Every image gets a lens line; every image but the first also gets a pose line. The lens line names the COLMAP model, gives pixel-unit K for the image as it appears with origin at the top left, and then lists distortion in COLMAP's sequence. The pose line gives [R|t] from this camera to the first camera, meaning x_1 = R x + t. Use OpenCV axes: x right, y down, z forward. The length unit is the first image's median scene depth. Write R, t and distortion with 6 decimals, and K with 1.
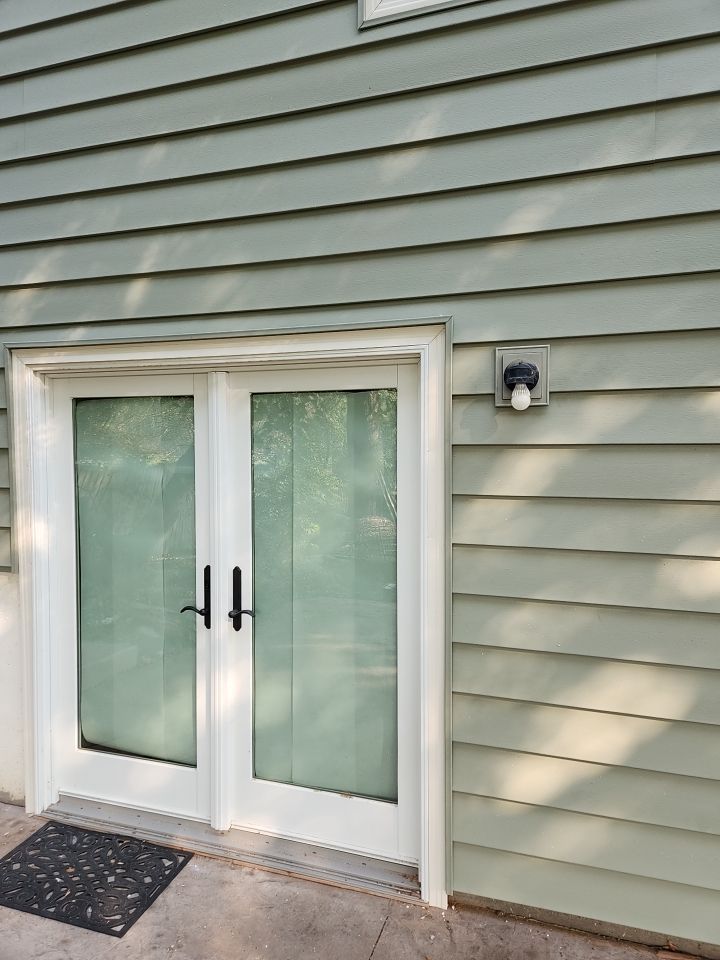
lens RADIAL K [[641.2, 0, 355.2], [0, 641.2, 481.8], [0, 0, 1]] dist [0.070354, -0.053609]
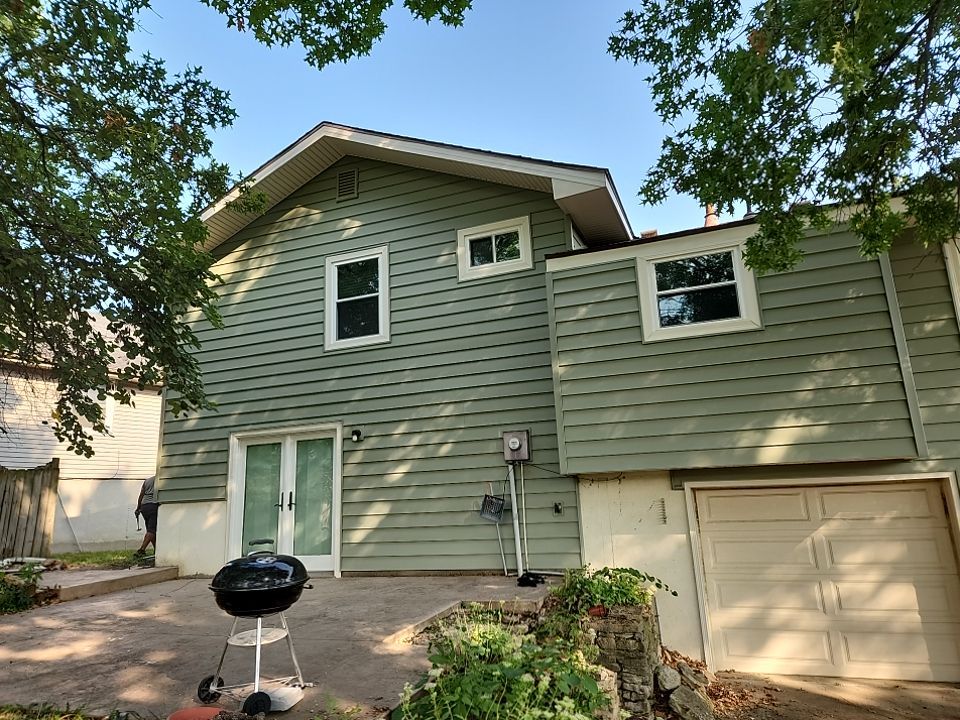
lens RADIAL K [[641.2, 0, 474.8], [0, 641.2, 355.4], [0, 0, 1]] dist [0.070354, -0.053609]
pose [[0.997783, -0.054512, -0.038172, 1.102436], [0.042534, 0.963538, -0.264169, 0.438768], [0.051180, 0.261960, 0.963721, -2.815422]]
